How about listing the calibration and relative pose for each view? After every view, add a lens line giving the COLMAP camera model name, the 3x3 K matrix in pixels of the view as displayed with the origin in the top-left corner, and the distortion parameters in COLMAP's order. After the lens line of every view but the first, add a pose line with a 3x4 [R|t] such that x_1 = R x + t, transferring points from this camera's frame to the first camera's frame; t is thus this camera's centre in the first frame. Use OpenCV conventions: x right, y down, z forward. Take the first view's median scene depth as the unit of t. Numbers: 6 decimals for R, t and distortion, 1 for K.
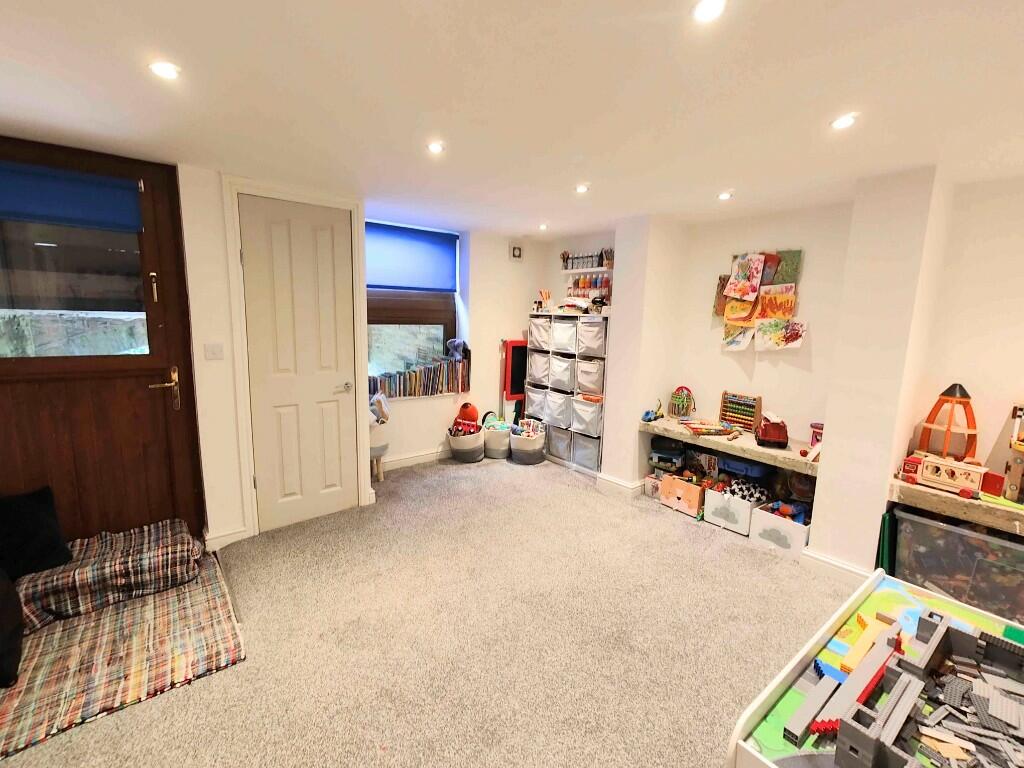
lens RADIAL K [[445.7, 0, 510.0], [0, 445.7, 380.0], [0, 0, 1]] dist [0.001317, 0.000578]
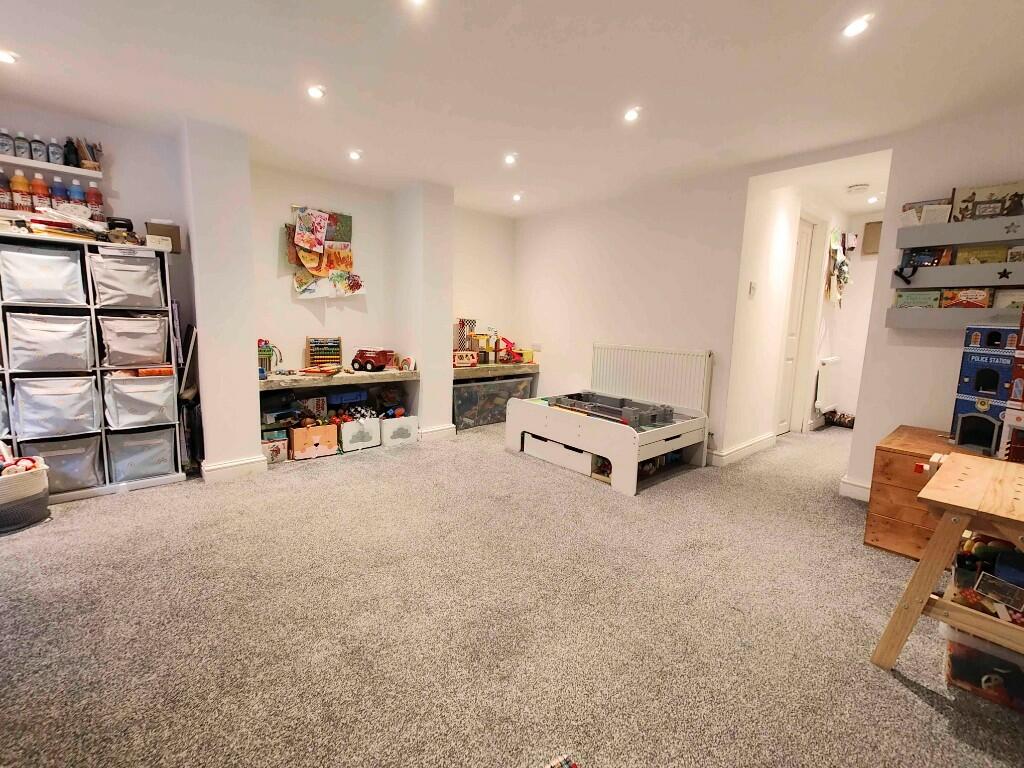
lens RADIAL K [[445.7, 0, 510.0], [0, 445.7, 380.0], [0, 0, 1]] dist [0.001317, 0.000578]
pose [[-0.041931, -0.161627, 0.985961, -0.625649], [0.119342, 0.978953, 0.165553, 0.006984], [-0.991967, 0.124608, -0.021759, 0.582031]]
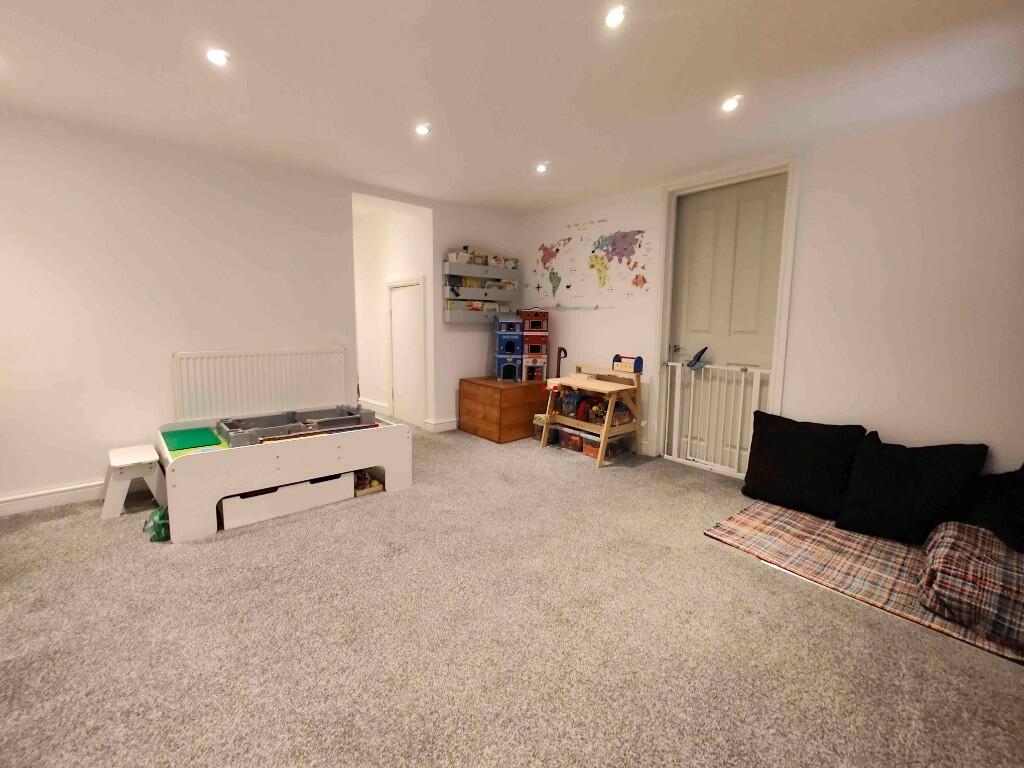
lens RADIAL K [[445.7, 0, 510.0], [0, 445.7, 380.0], [0, 0, 1]] dist [0.001317, 0.000578]
pose [[-0.997646, -0.029695, -0.061816, 0.035305], [-0.045543, 0.960805, 0.273459, -0.073032], [0.051273, 0.275630, -0.959895, 1.184655]]
